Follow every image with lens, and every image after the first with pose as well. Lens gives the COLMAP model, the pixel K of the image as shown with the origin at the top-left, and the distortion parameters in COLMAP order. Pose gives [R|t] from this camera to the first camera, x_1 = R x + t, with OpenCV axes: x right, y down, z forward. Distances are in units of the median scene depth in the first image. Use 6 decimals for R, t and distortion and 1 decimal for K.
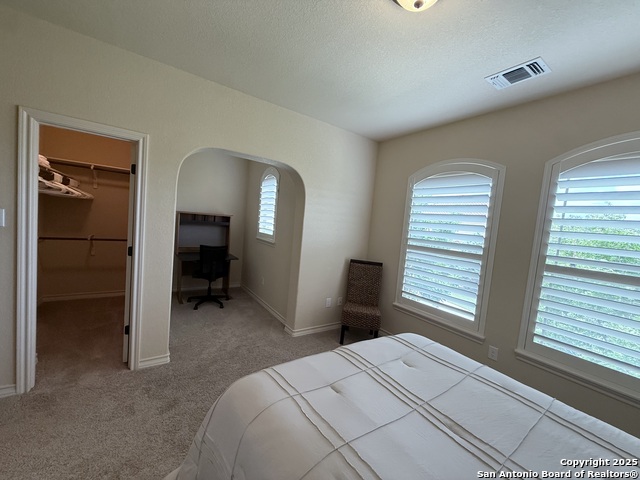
lens RADIAL K [[254.7, 0, 319.3], [0, 254.7, 239.8], [0, 0, 1]] dist [-0.000988, -0.000127]
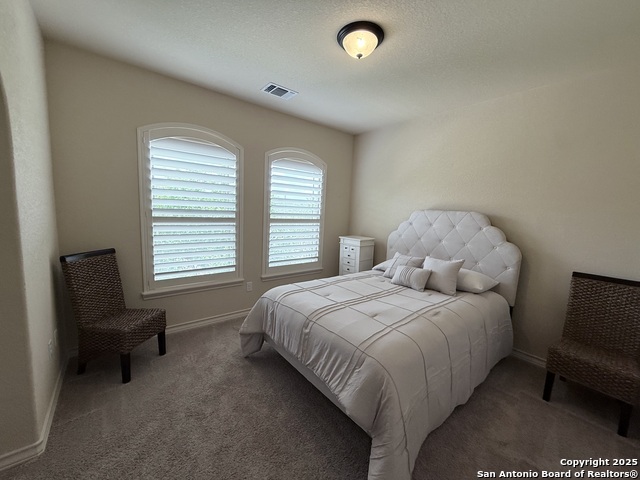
lens RADIAL K [[254.7, 0, 319.1], [0, 254.7, 239.8], [0, 0, 1]] dist [-0.000988, -0.000127]
pose [[-0.066122, -0.214353, 0.974516, -0.628728], [0.016576, 0.976282, 0.215866, -0.097875], [-0.997674, 0.030427, -0.061000, 0.669394]]
